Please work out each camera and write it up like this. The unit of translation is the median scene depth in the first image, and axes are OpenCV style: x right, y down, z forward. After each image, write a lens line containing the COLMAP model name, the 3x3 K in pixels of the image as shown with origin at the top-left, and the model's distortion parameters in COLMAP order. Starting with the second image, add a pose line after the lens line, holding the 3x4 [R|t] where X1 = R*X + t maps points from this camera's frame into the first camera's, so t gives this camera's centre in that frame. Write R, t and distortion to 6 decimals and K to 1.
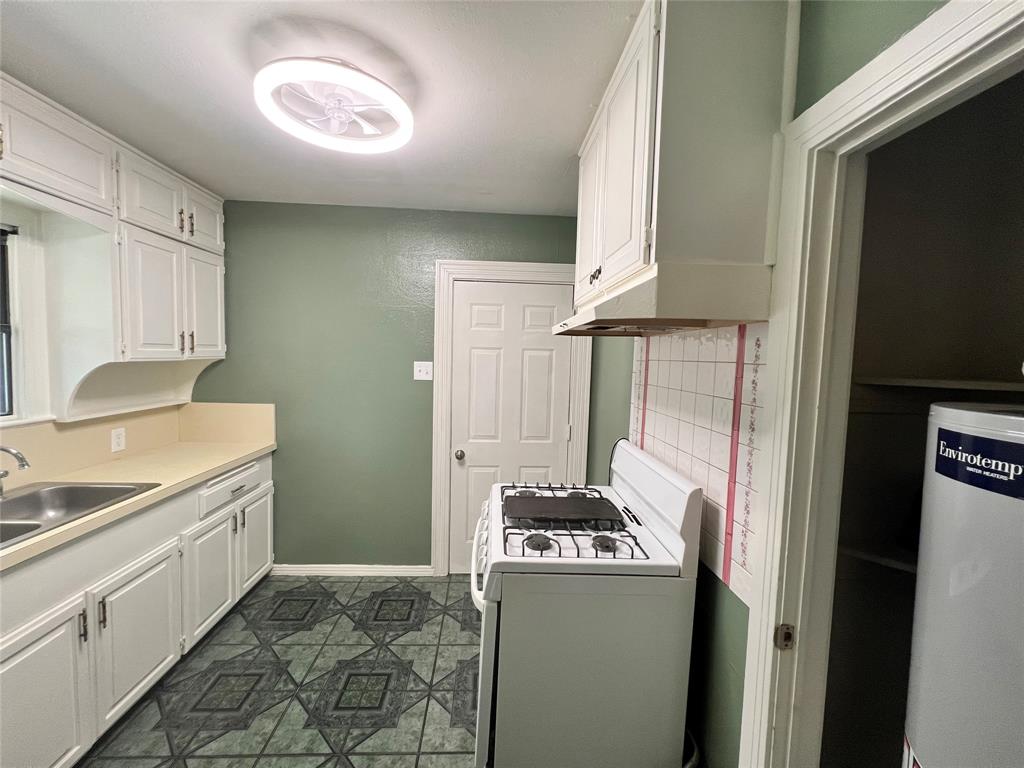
lens RADIAL K [[412.5, 0, 506.6], [0, 412.5, 384.4], [0, 0, 1]] dist [0.002128, 0.000451]
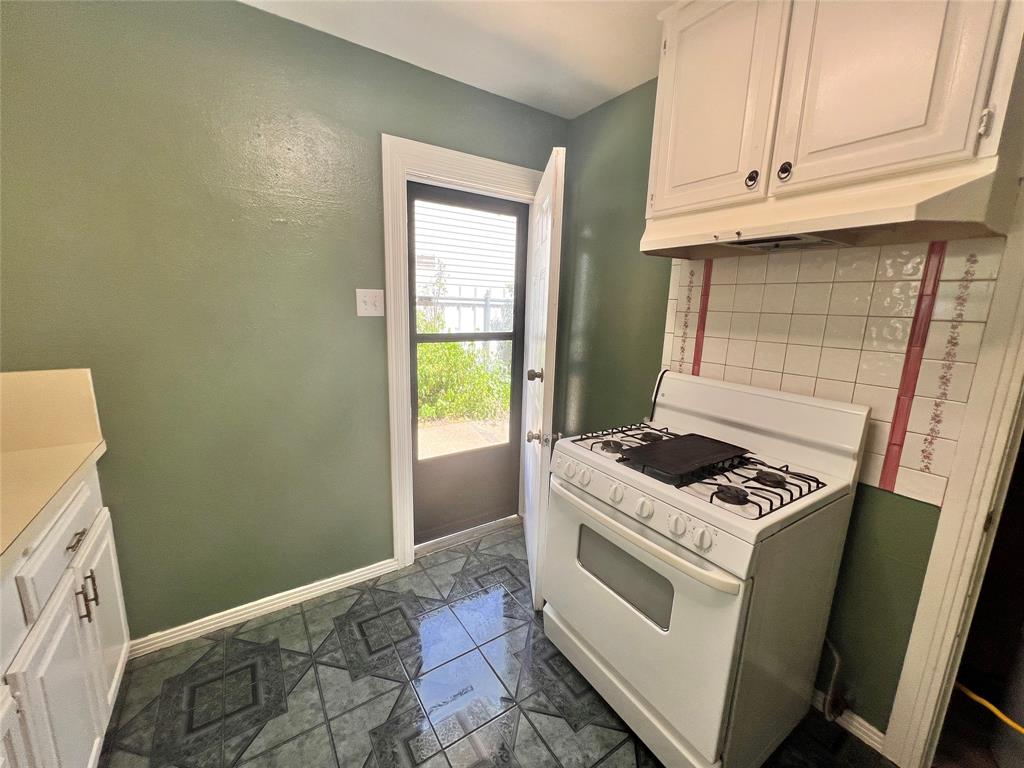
lens RADIAL K [[406.6, 0, 512.5], [0, 406.6, 382.1], [0, 0, 1]] dist [-0.024856, 0.006316]
pose [[0.854527, -0.108264, 0.507999, -0.666008], [0.036019, 0.988033, 0.149980, 0.008113], [-0.518157, -0.109864, 0.848200, 0.528747]]
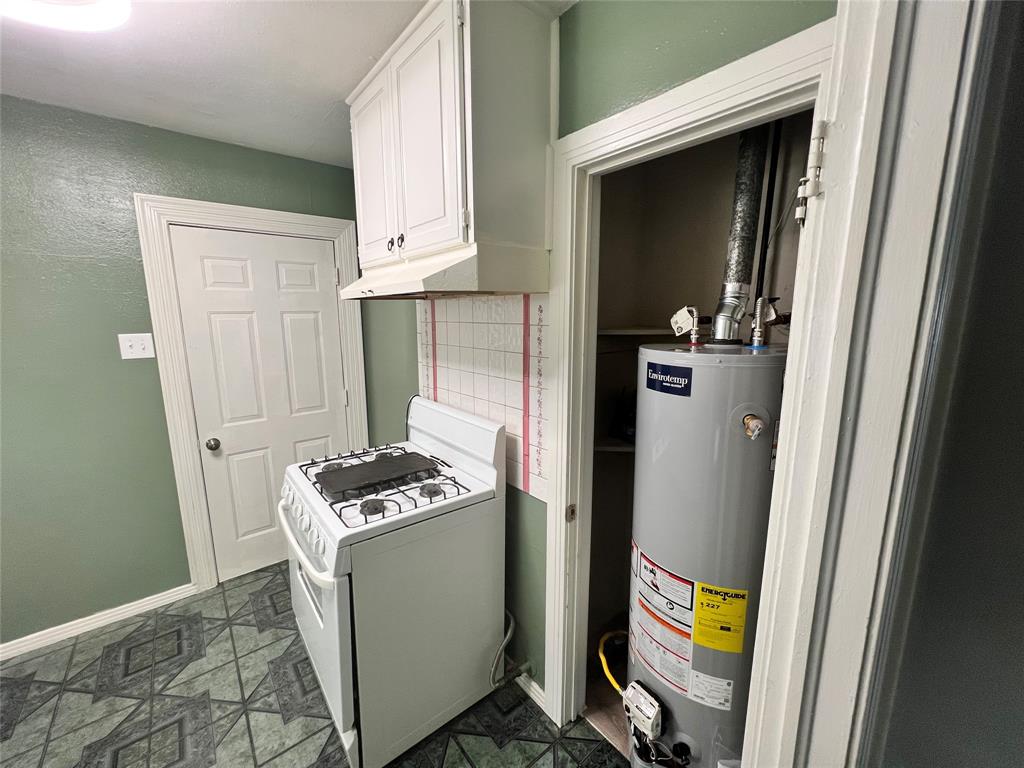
lens RADIAL K [[412.5, 0, 506.6], [0, 412.5, 384.4], [0, 0, 1]] dist [0.002128, 0.000451]
pose [[0.803840, -0.133615, 0.579645, -0.199148], [0.068440, 0.988749, 0.133007, -0.033224], [-0.590895, -0.067245, 0.803941, -0.006373]]
